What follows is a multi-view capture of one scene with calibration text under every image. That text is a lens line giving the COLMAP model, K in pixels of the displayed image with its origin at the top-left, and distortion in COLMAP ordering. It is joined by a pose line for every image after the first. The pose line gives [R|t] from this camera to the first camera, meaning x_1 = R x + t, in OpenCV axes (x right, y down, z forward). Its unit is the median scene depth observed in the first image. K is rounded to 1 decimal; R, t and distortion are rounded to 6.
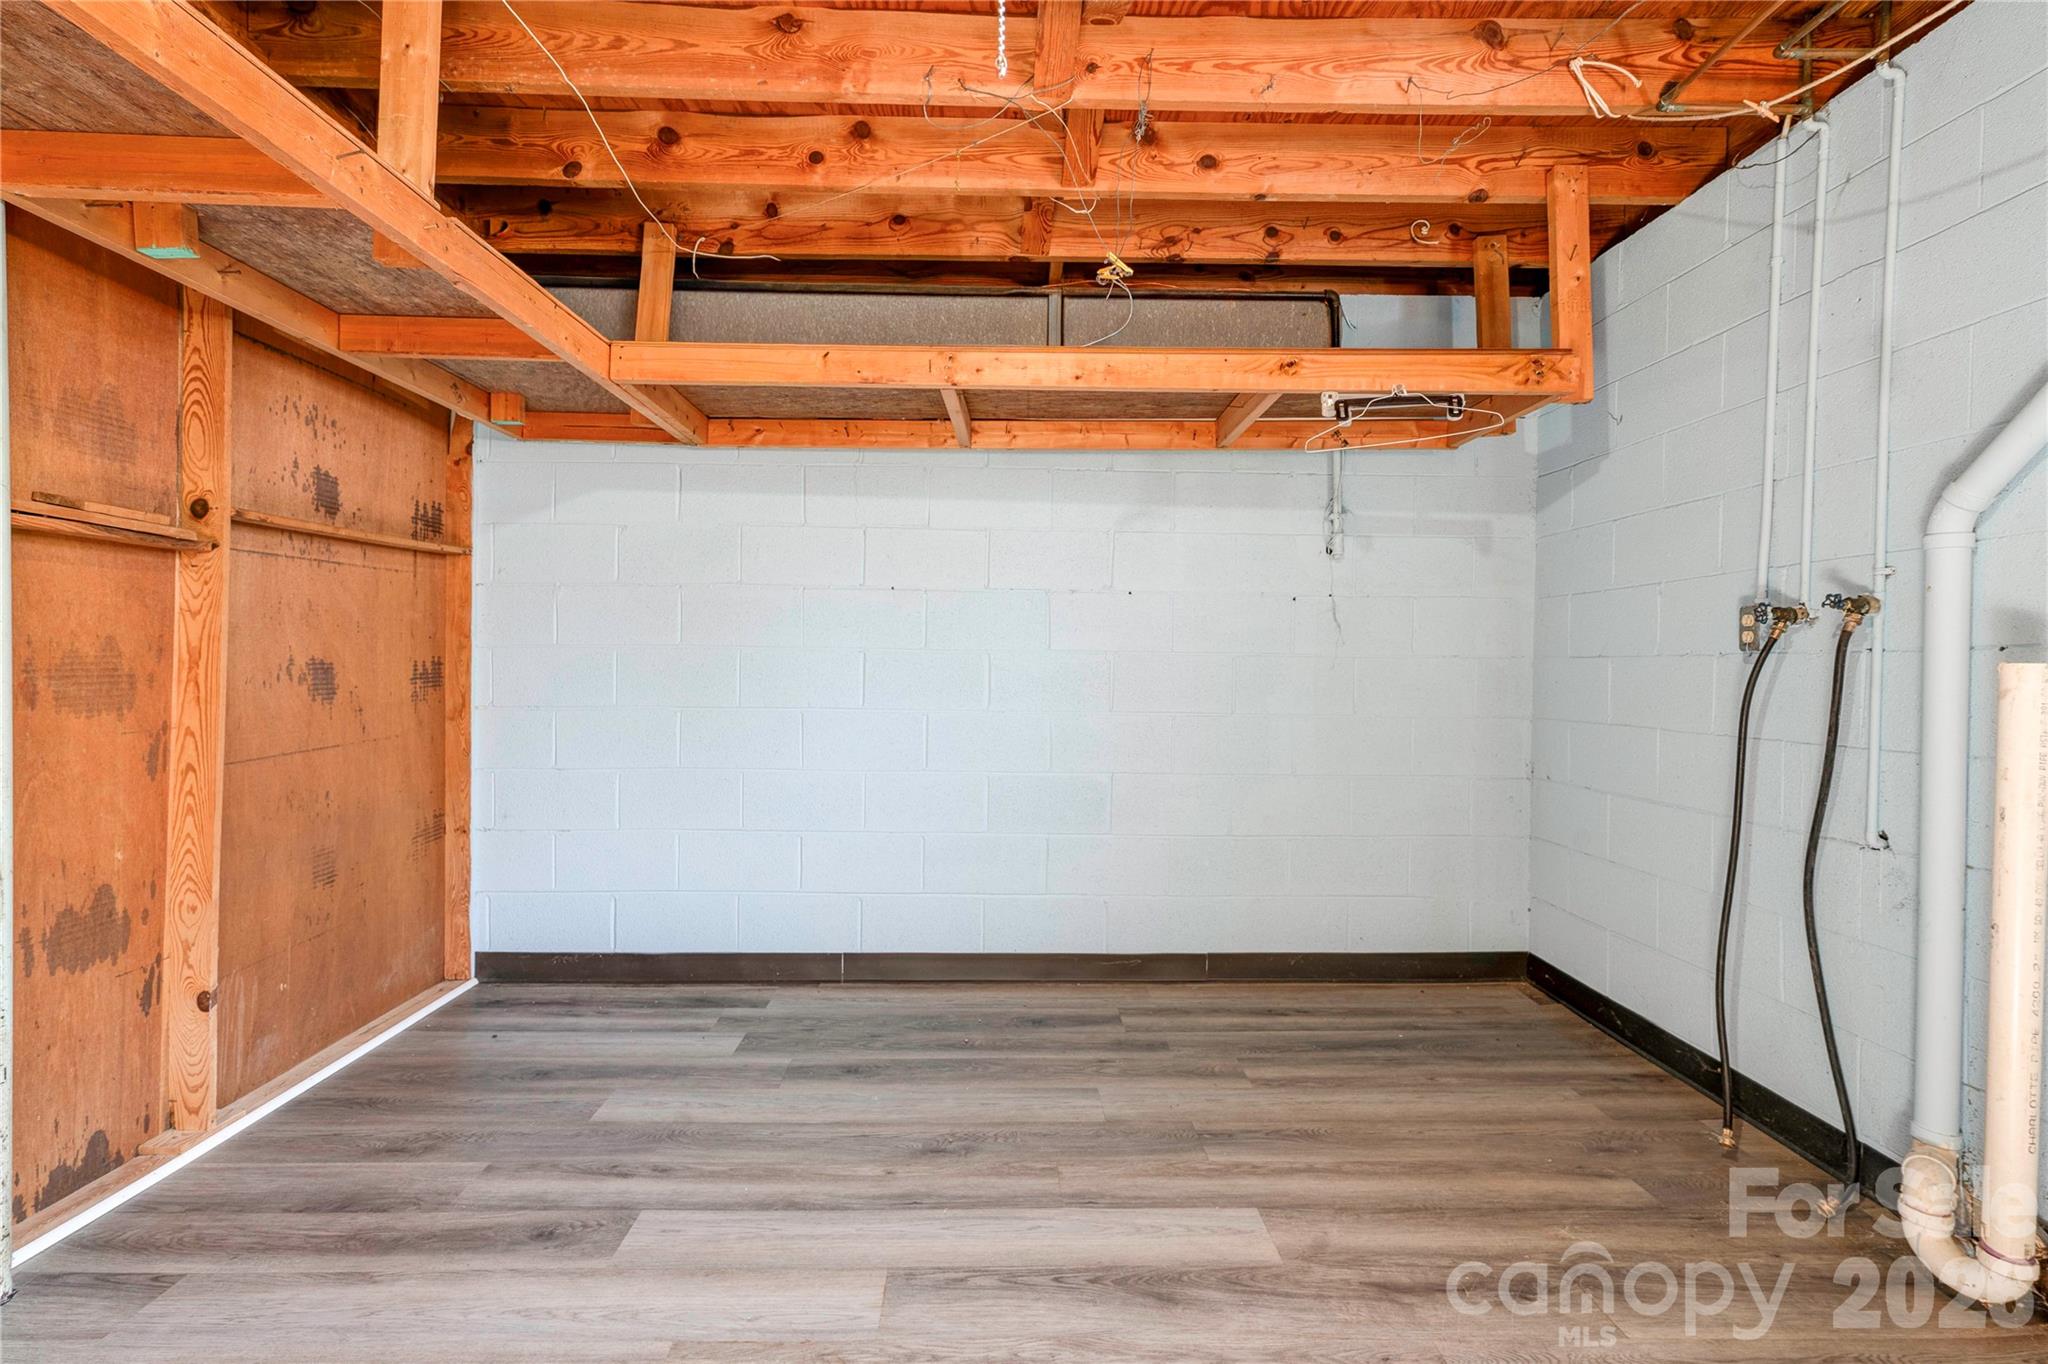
lens RADIAL K [[941.7, 0, 1017.0], [0, 941.7, 676.7], [0, 0, 1]] dist [-0.010833, 0.018582]
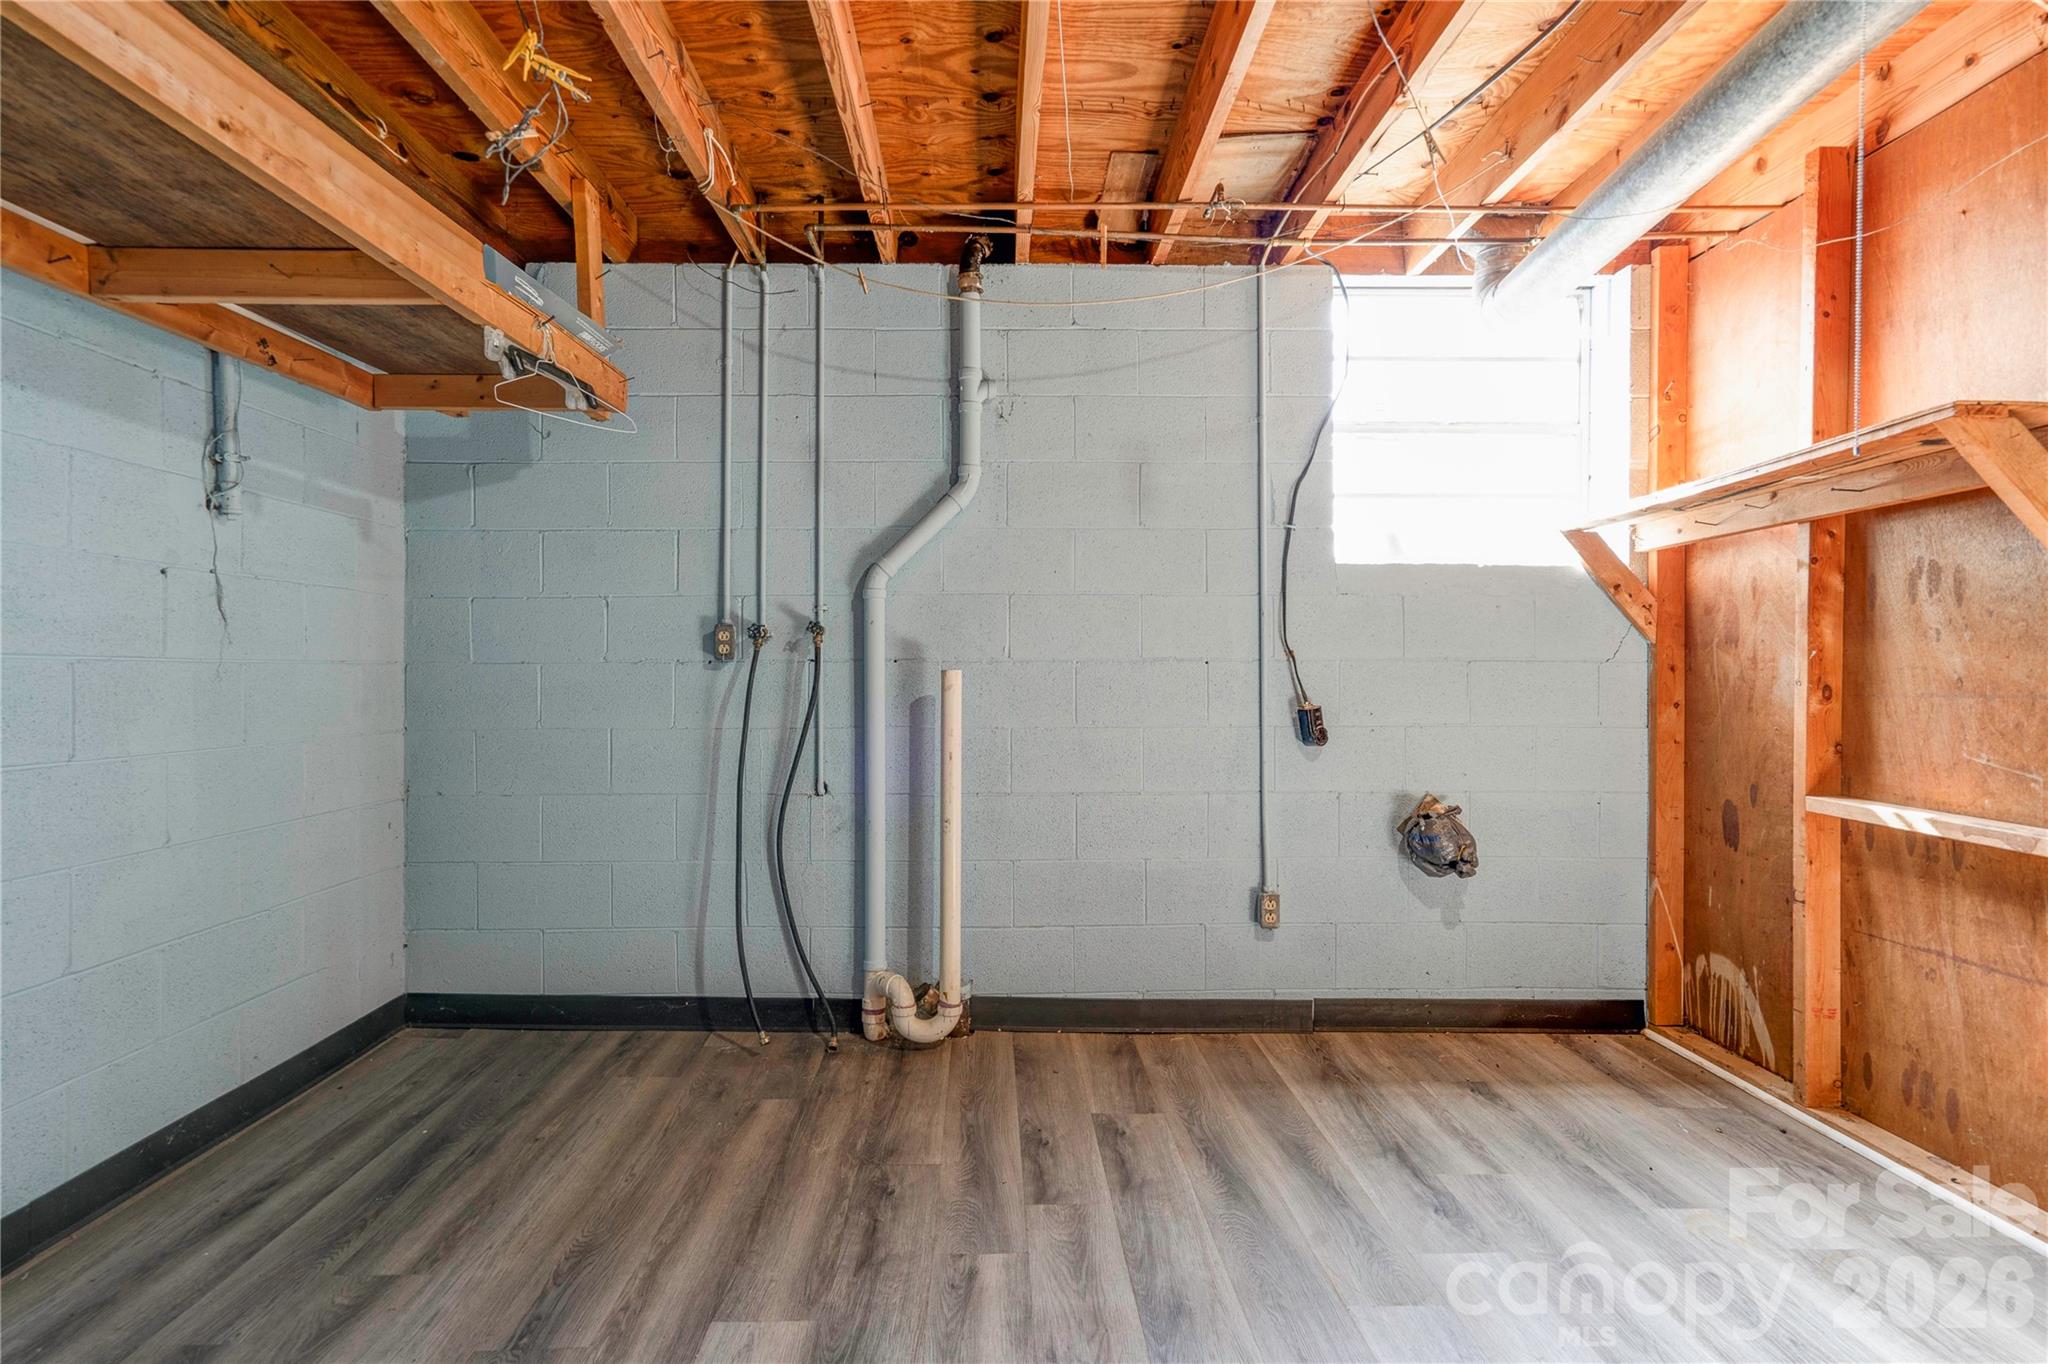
lens RADIAL K [[941.7, 0, 1017.0], [0, 941.7, 676.7], [0, 0, 1]] dist [-0.010833, 0.018582]
pose [[0.015771, -0.019419, 0.999687, -0.419873], [0.012265, 0.999740, 0.019227, -0.021823], [-0.999800, 0.011958, 0.016006, 0.509157]]
